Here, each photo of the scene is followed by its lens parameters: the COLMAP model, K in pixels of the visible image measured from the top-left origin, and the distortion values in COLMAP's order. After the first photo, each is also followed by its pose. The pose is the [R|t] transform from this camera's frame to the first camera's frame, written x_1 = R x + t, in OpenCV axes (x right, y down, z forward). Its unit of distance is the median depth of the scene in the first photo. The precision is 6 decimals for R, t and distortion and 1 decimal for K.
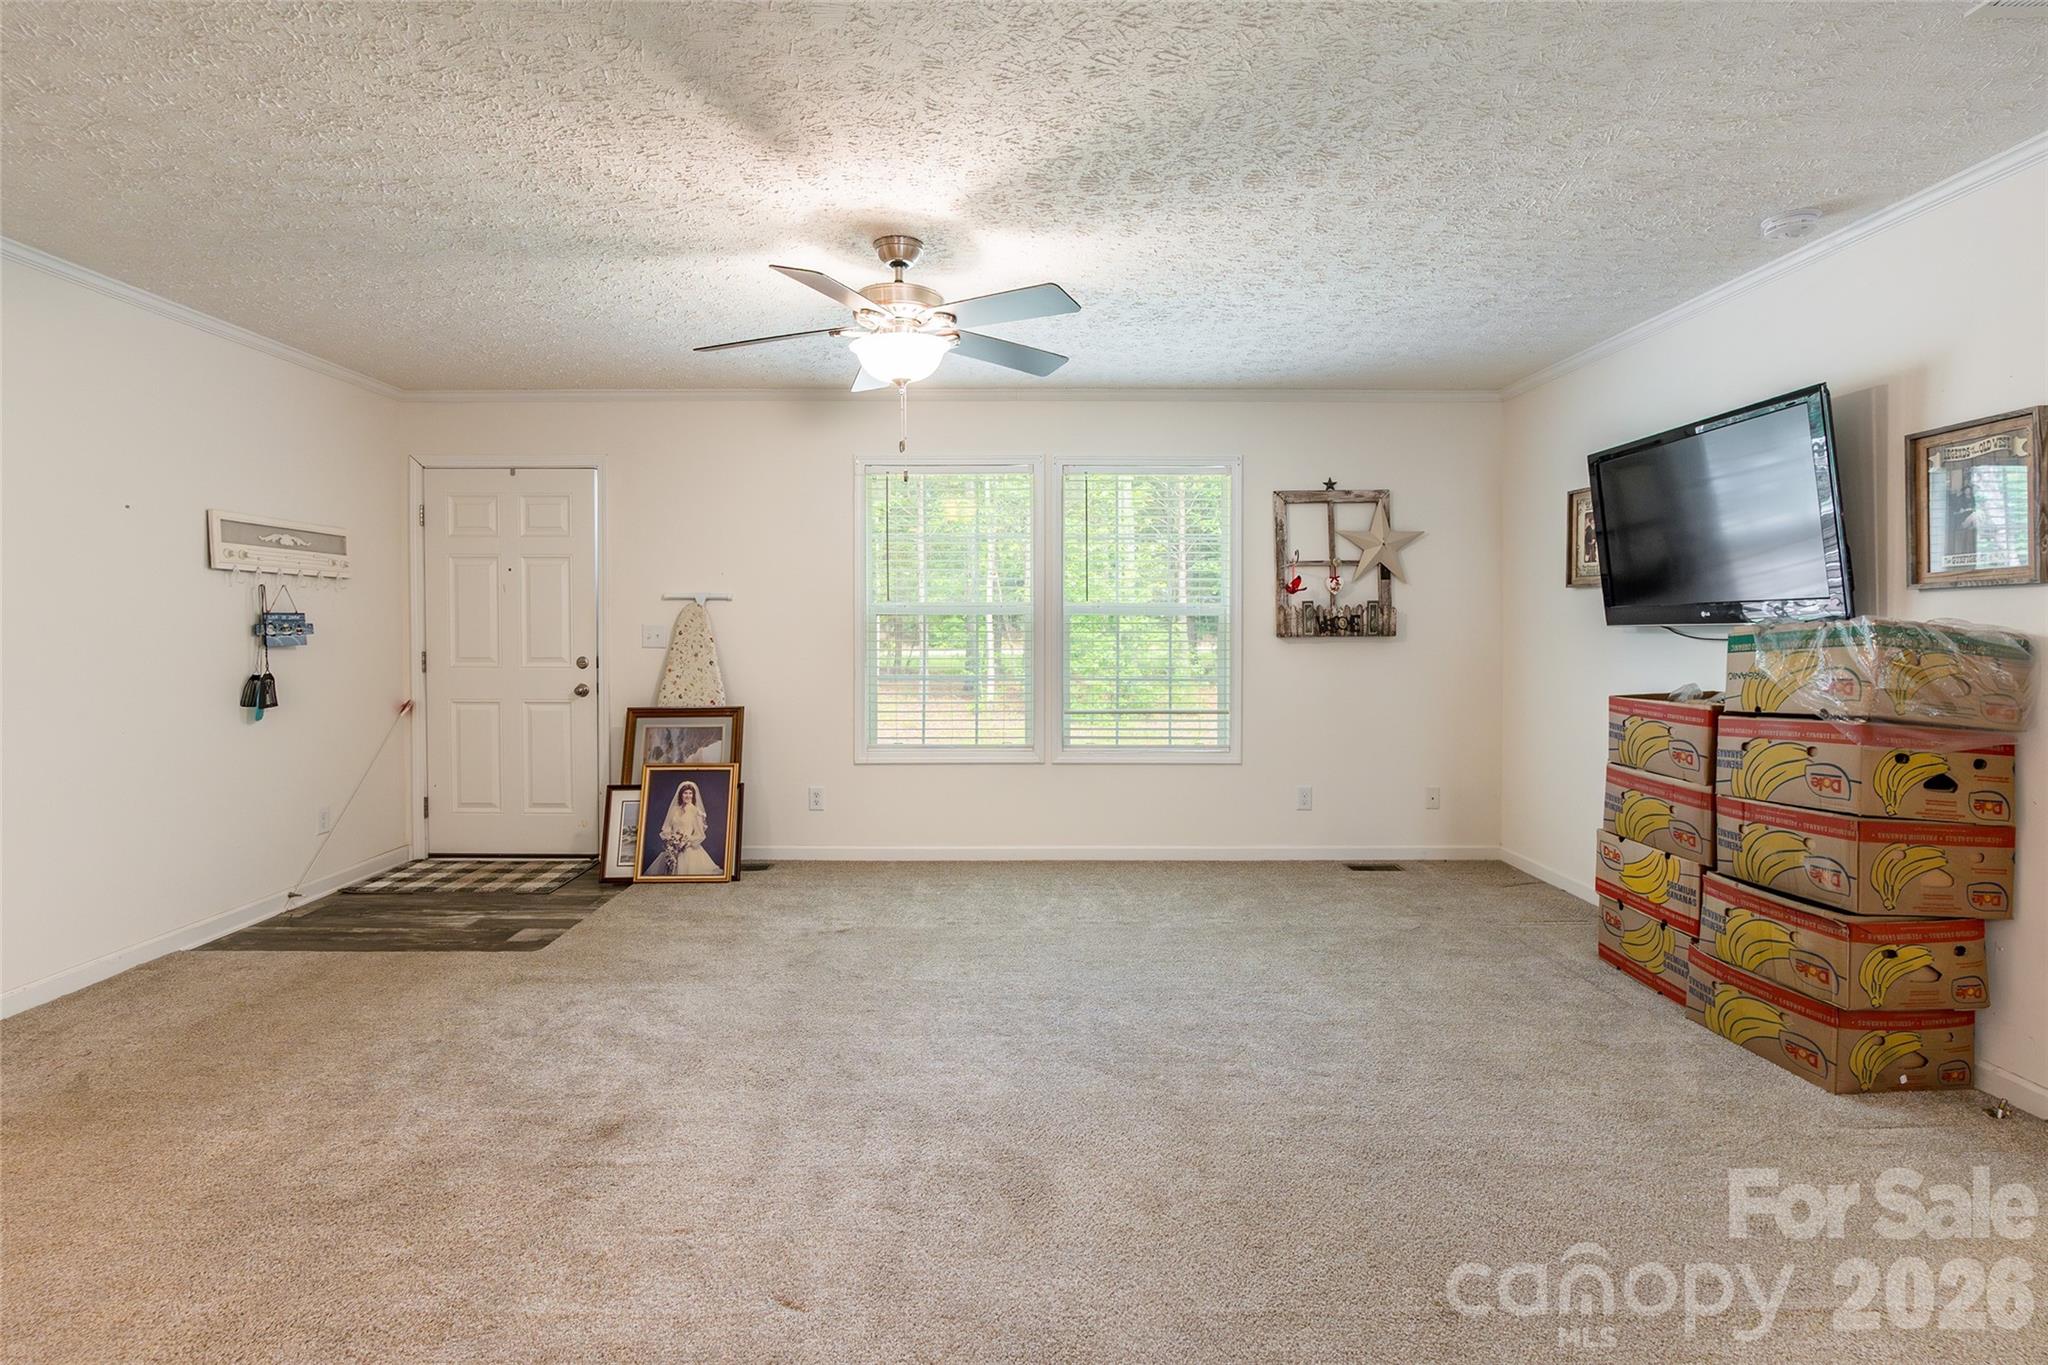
lens RADIAL K [[959.9, 0, 1028.5], [0, 959.9, 640.1], [0, 0, 1]] dist [-0.011265, -0.000203]
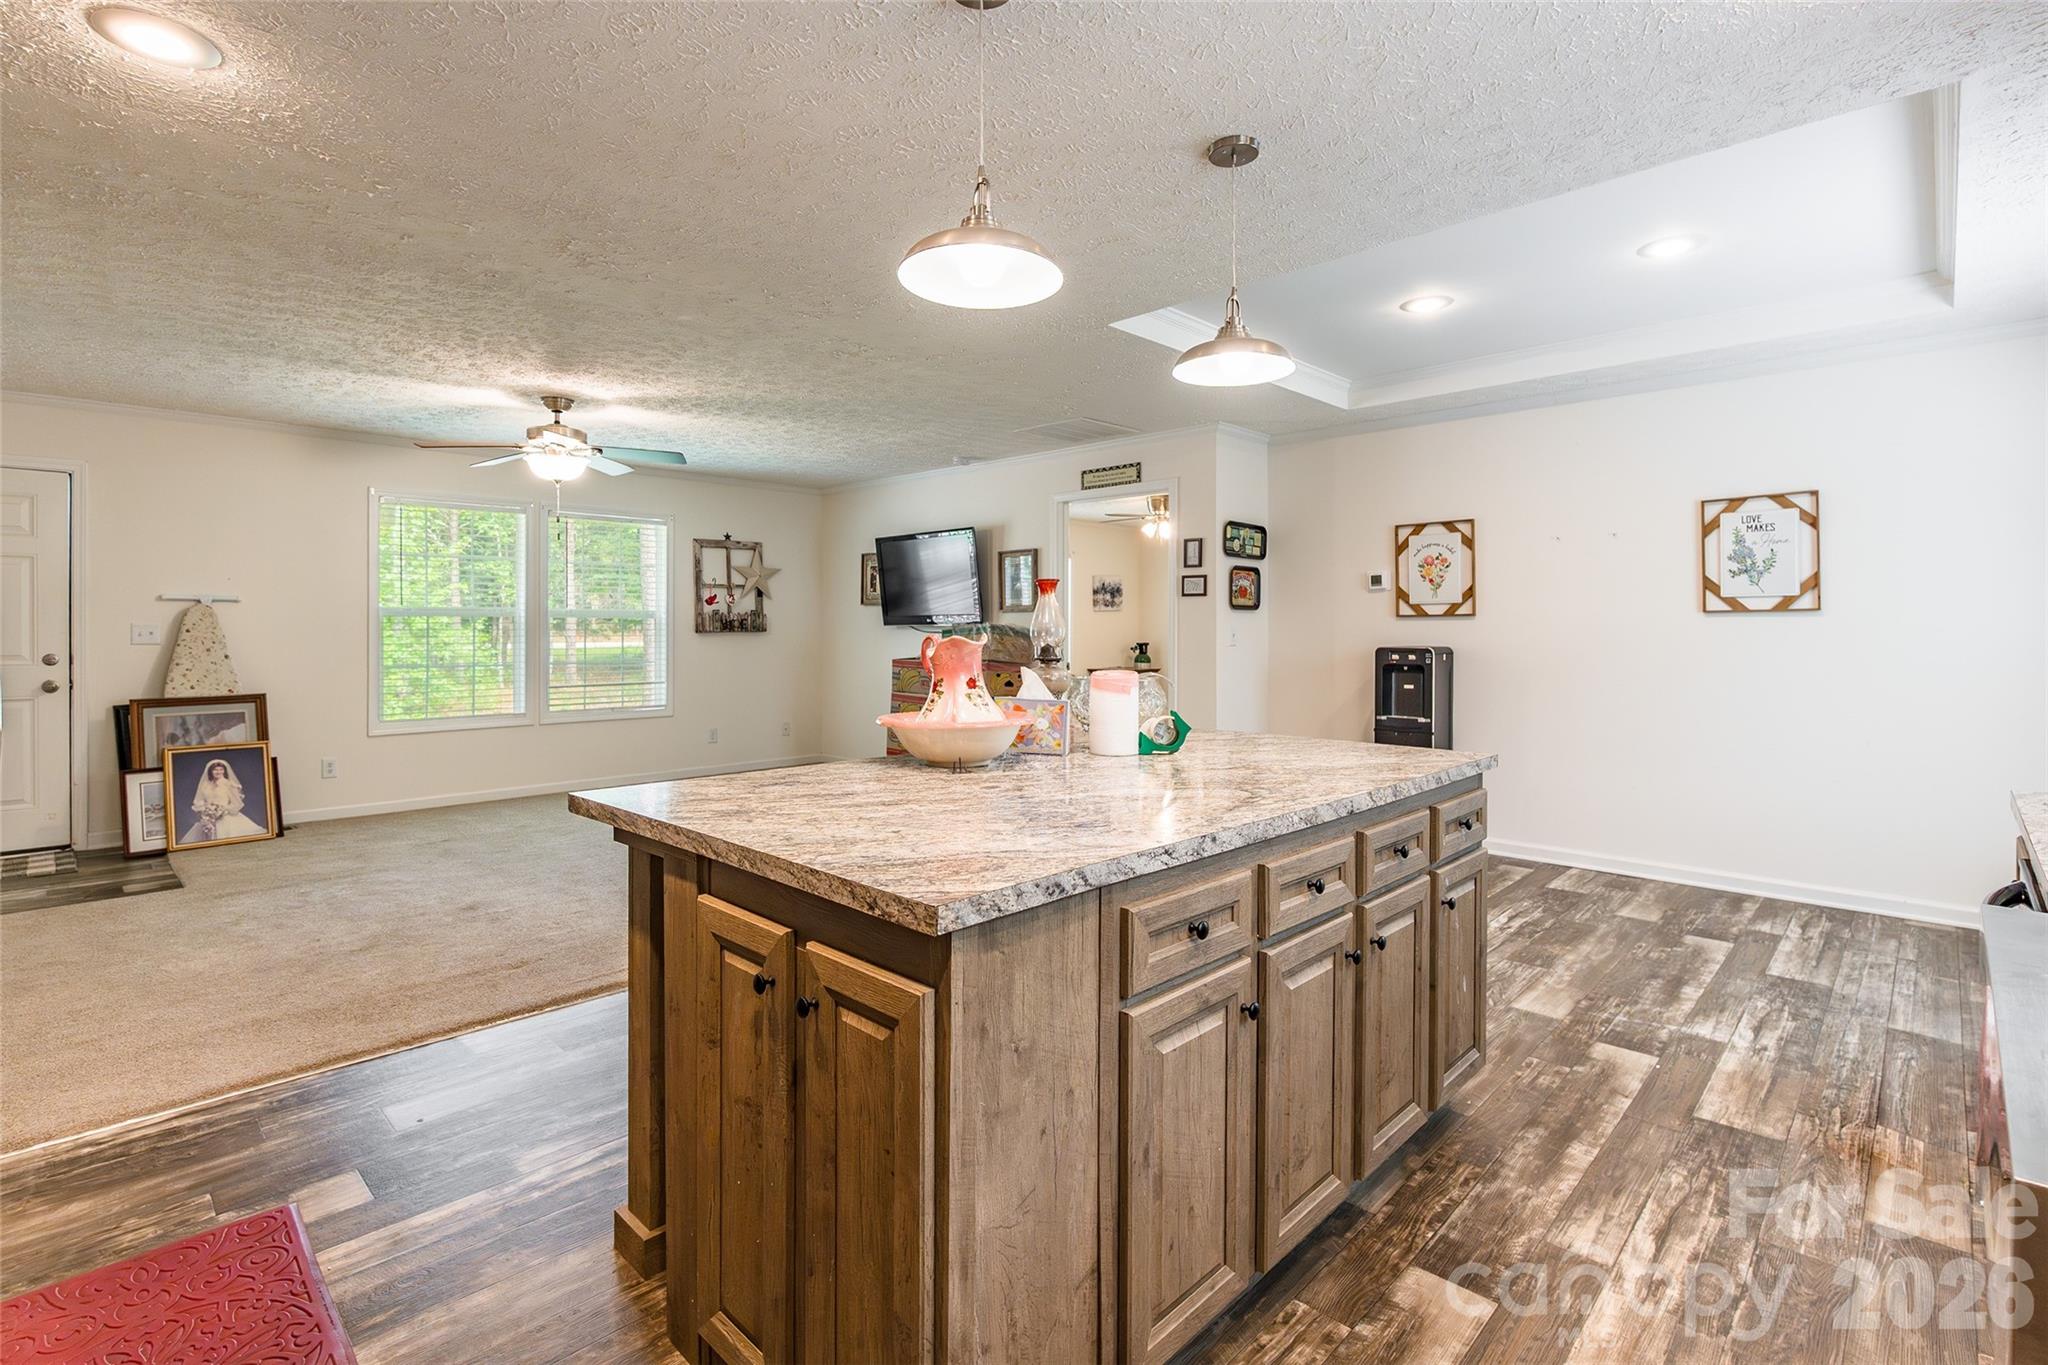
lens RADIAL K [[982.2, 0, 1076.0], [0, 982.2, 633.9], [0, 0, 1]] dist [-0.003547, -0.000446]
pose [[0.673718, -0.004652, 0.738973, -0.531864], [0.008524, 0.999963, -0.001476, 0.007069], [-0.738939, 0.007293, 0.673733, -0.558162]]
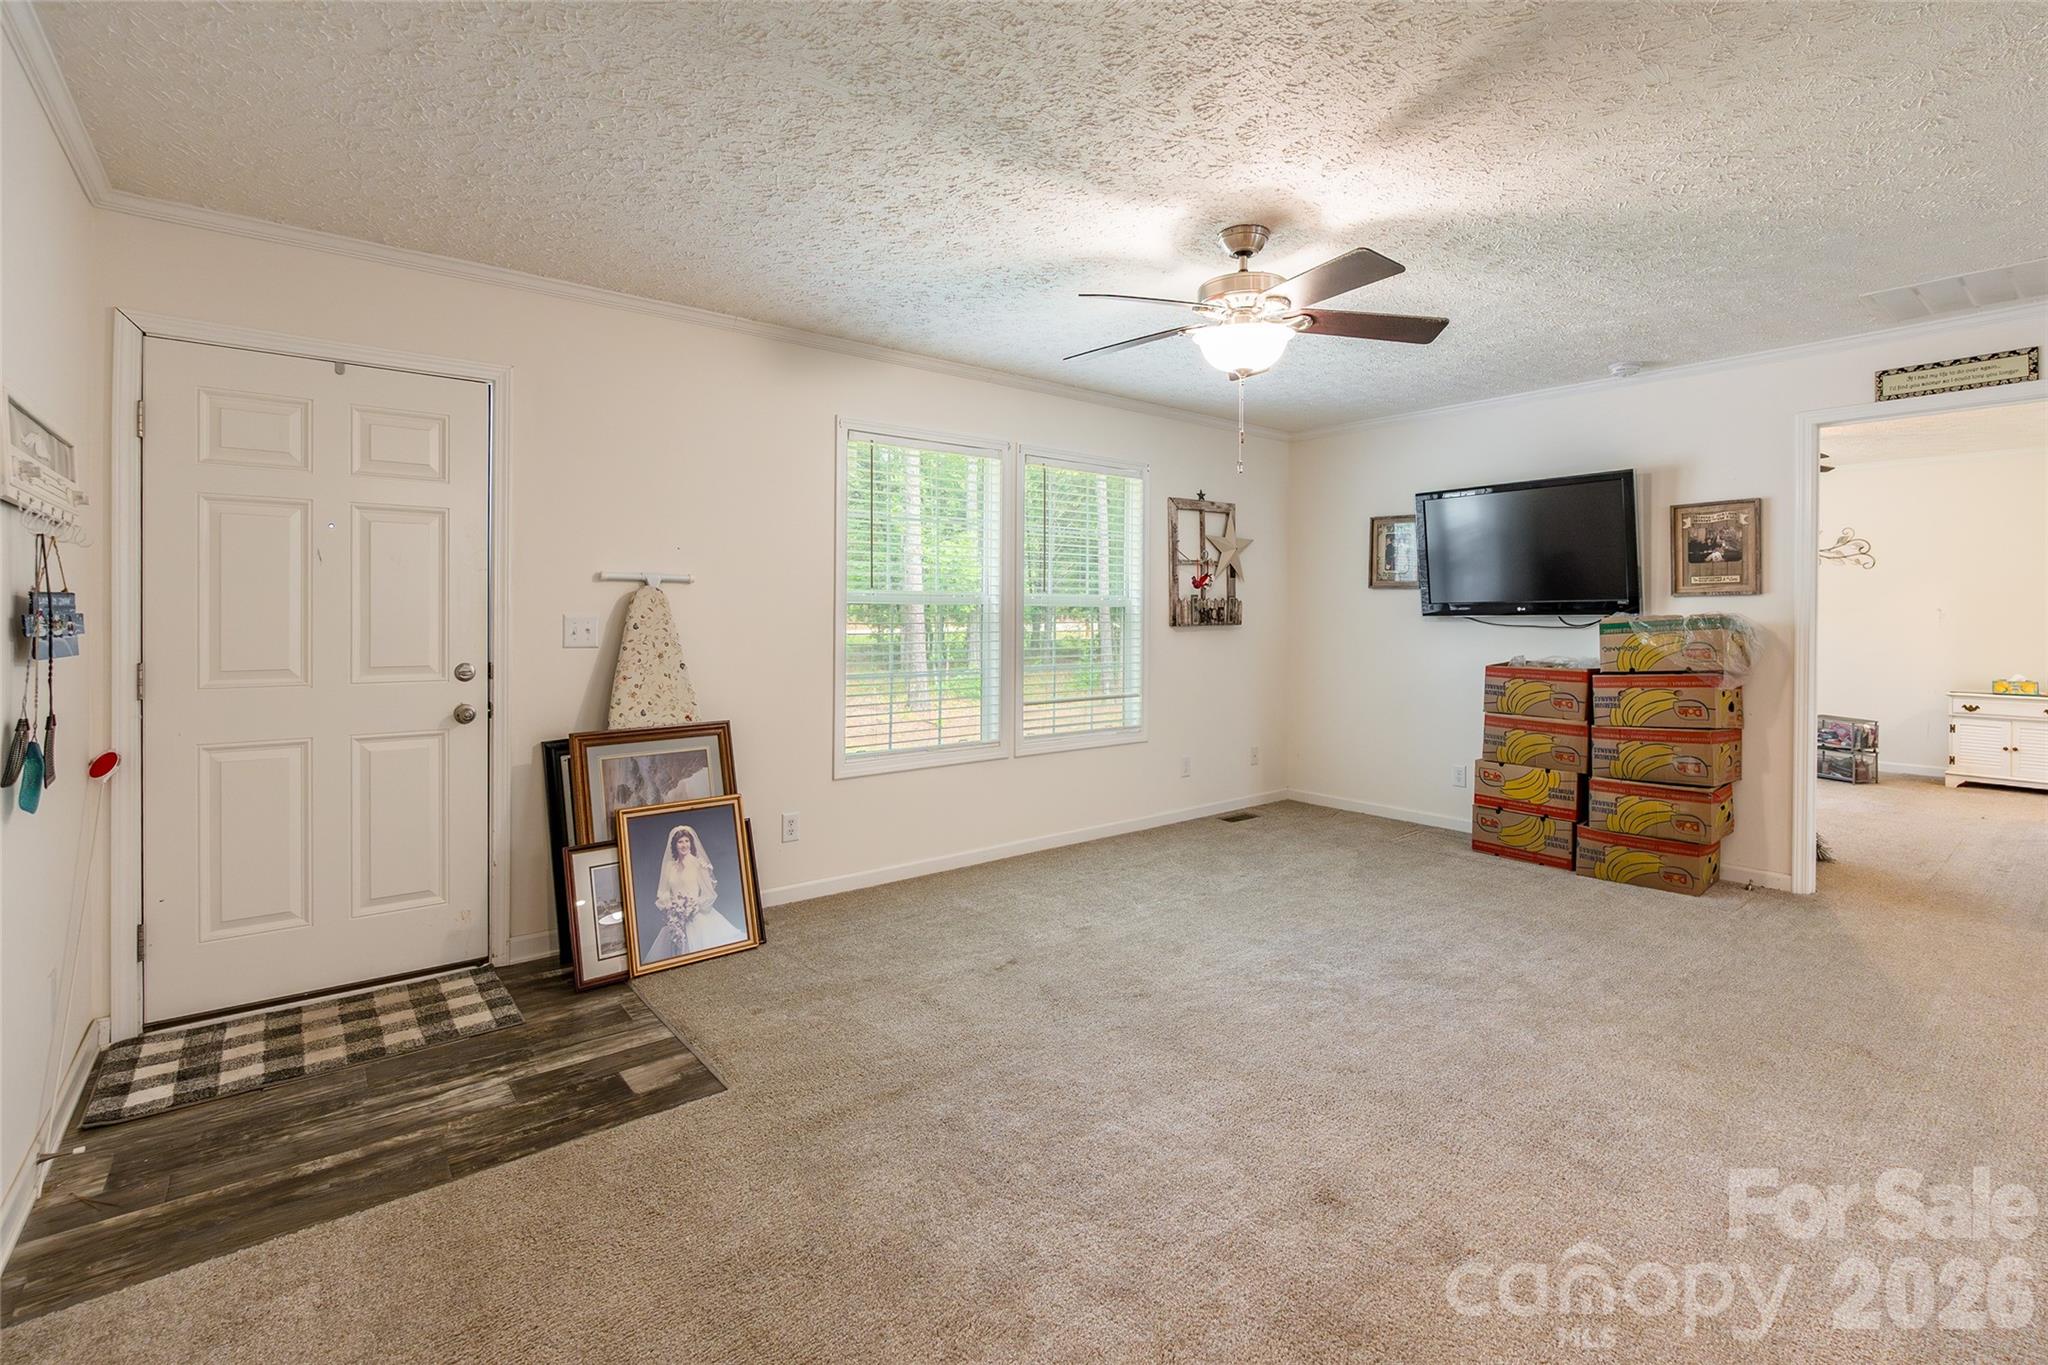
lens RADIAL K [[946.0, 0, 1029.5], [0, 946.0, 617.8], [0, 0, 1]] dist [-0.011479, 0.000163]
pose [[0.768969, -0.001564, 0.639284, -0.619804], [0.008397, 0.999935, -0.007654, -0.006309], [-0.639231, 0.011253, 0.768932, 0.262925]]
